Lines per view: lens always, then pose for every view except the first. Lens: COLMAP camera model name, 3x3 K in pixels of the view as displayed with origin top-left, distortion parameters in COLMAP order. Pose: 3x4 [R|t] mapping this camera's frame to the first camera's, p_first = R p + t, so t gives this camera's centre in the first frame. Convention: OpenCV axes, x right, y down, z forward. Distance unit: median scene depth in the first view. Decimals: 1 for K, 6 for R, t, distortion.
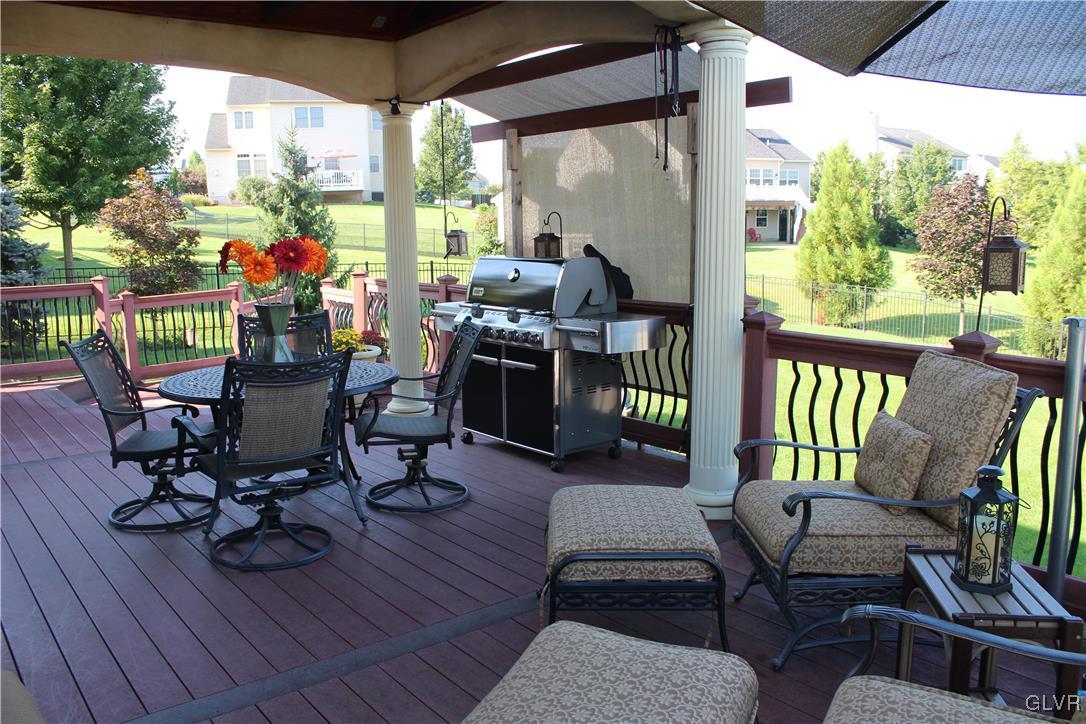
lens RADIAL K [[909.7, 0, 538.2], [0, 909.7, 364.5], [0, 0, 1]] dist [-0.120054, 0.115889]
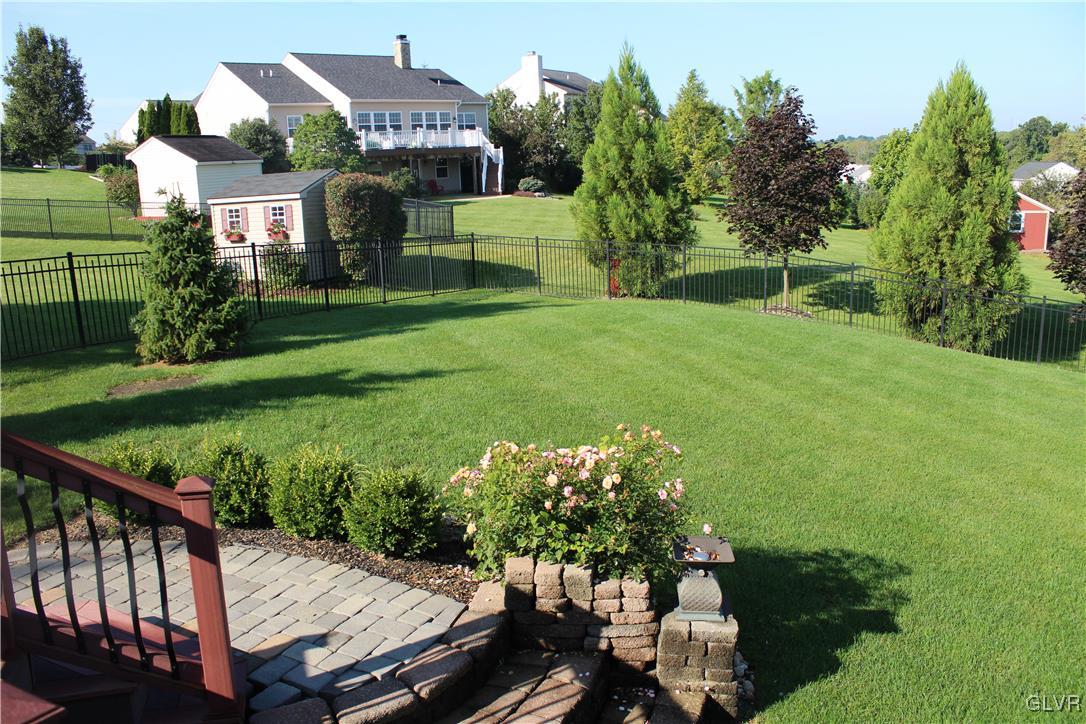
lens RADIAL K [[909.7, 0, 544.1], [0, 909.7, 385.1], [0, 0, 1]] dist [-0.120054, 0.115889]
pose [[0.919587, -0.118053, 0.374731, -0.022875], [0.091323, 0.991892, 0.088373, -0.019871], [-0.382126, -0.047045, 0.922912, 0.133630]]
